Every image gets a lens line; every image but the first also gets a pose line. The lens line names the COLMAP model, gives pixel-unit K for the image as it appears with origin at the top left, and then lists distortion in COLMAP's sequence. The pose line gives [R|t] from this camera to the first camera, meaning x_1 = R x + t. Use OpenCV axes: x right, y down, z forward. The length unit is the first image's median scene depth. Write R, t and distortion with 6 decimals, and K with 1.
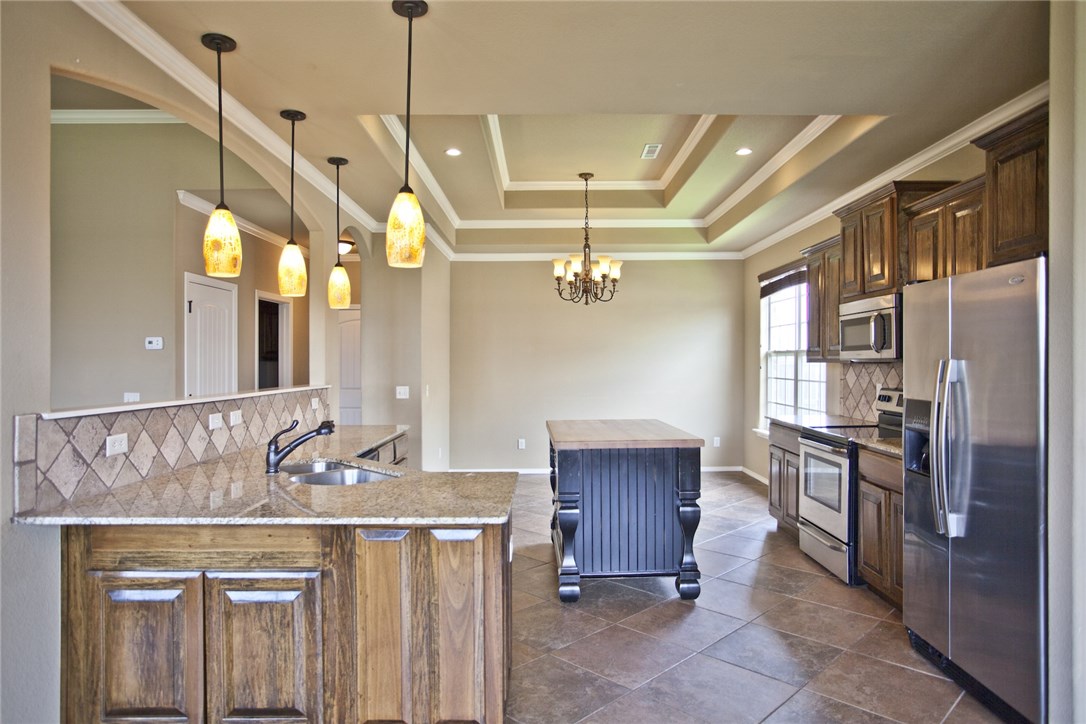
lens RADIAL K [[664.2, 0, 547.9], [0, 664.2, 363.8], [0, 0, 1]] dist [-0.068390, 0.061106]
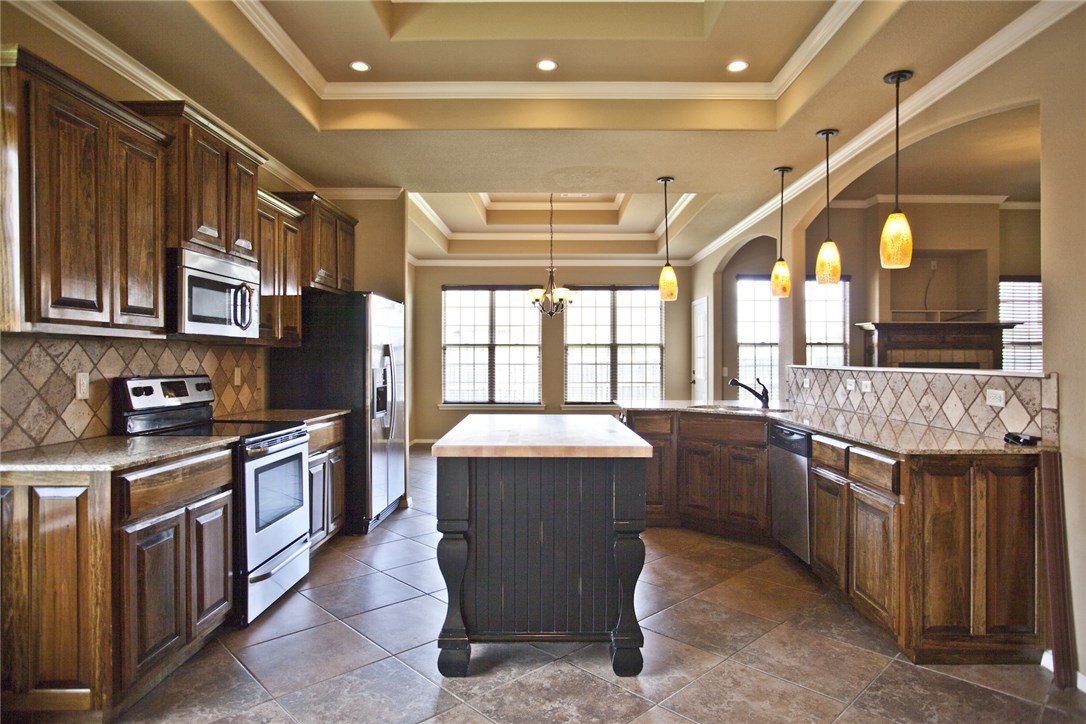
lens RADIAL K [[628.4, 0, 549.5], [0, 628.4, 362.9], [0, 0, 1]] dist [-0.071398, 0.046235]
pose [[-0.999851, 0.004385, 0.016695, 0.086630], [0.004525, 0.999955, 0.008362, 0.021568], [-0.016658, 0.008437, -0.999826, 1.840626]]
